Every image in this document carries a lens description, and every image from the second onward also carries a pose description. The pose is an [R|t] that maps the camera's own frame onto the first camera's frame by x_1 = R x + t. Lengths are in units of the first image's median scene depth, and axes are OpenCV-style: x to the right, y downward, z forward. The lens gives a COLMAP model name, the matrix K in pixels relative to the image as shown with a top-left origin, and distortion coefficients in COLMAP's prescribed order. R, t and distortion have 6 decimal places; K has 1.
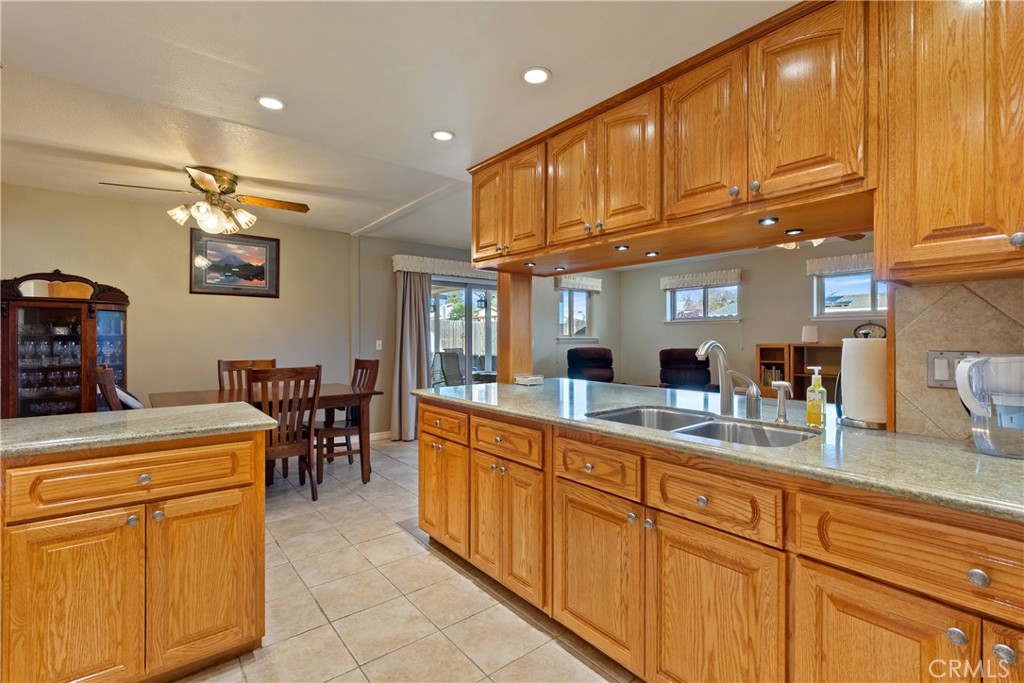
lens RADIAL K [[463.7, 0, 510.4], [0, 463.7, 338.2], [0, 0, 1]] dist [-0.006833, 0.002033]
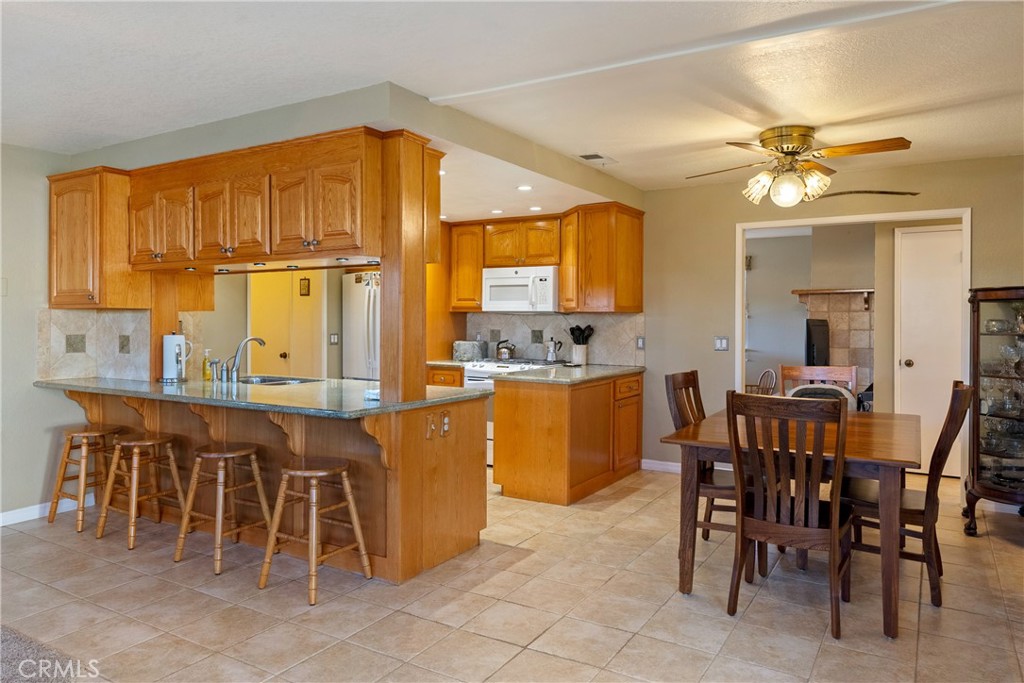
lens RADIAL K [[692.3, 0, 503.7], [0, 692.3, 335.2], [0, 0, 1]] dist [0.009071, 0.001821]
pose [[-0.944971, 0.007632, -0.327065, 0.129040], [-0.001210, 0.999640, 0.026821, -0.023130], [0.327152, 0.025741, -0.944621, 1.226971]]
